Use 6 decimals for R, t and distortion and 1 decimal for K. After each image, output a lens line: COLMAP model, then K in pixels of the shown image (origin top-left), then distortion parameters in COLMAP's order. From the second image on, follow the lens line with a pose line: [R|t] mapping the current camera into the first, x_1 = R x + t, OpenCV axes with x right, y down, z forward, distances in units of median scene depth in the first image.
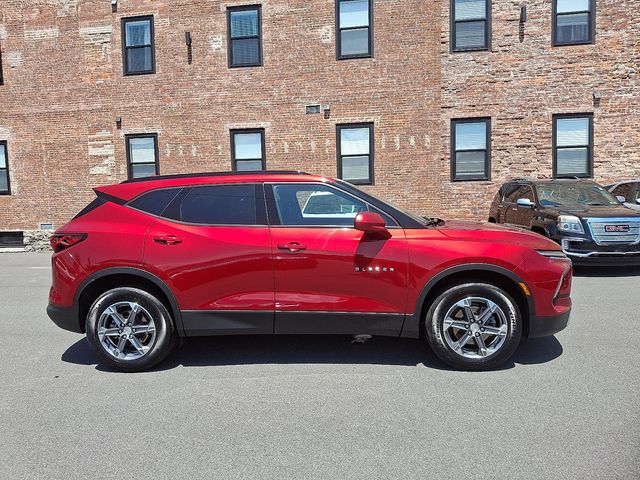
lens RADIAL K [[569.1, 0, 323.7], [0, 569.1, 242.9], [0, 0, 1]] dist [0.097274, -0.248228]
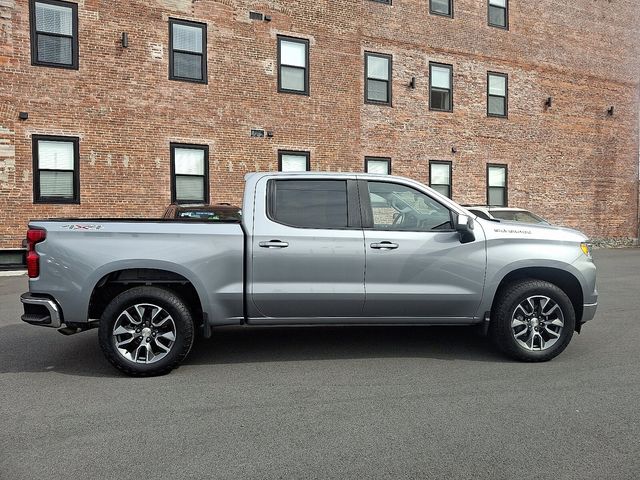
lens RADIAL K [[569.1, 0, 323.7], [0, 569.1, 242.9], [0, 0, 1]] dist [0.097274, -0.248228]
pose [[0.781205, -0.000704, 0.624275, -0.583960], [0.026415, 0.999141, -0.031929, 0.006934], [-0.623716, 0.041433, 0.780552, 0.101335]]
